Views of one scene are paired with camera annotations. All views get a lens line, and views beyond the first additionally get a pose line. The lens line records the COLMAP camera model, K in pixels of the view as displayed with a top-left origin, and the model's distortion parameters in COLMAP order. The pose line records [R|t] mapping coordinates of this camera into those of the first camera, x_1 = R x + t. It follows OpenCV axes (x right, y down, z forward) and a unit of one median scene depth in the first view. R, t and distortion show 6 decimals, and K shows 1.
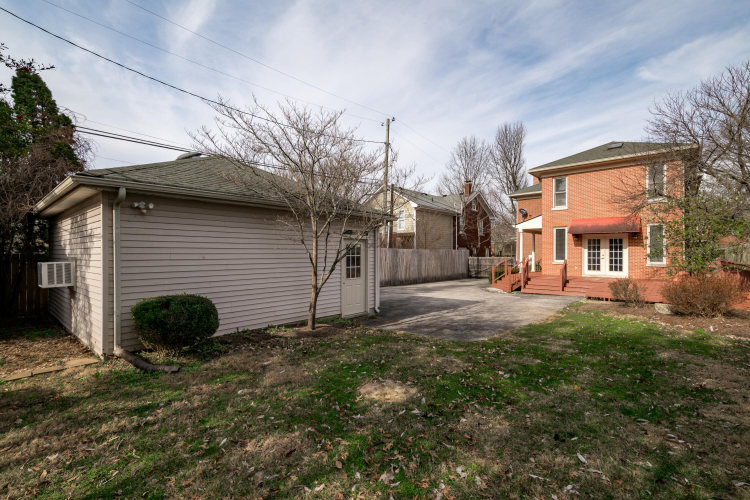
lens RADIAL K [[341.4, 0, 374.8], [0, 341.4, 250.3], [0, 0, 1]] dist [0.009564, -0.001892]
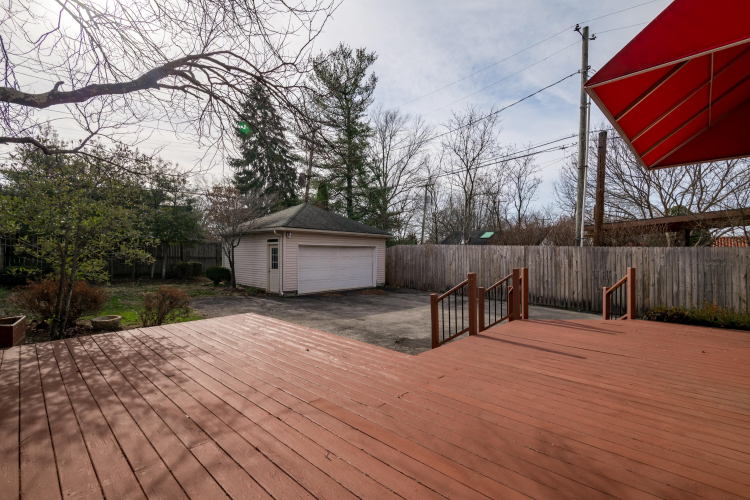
lens RADIAL K [[341.4, 0, 376.6], [0, 341.4, 250.4], [0, 0, 1]] dist [0.009564, -0.001892]
pose [[-0.028937, -0.006938, -0.999557, 0.829941], [0.006065, 0.999956, -0.007116, 0.004584], [0.999563, -0.006268, -0.028894, 0.847963]]
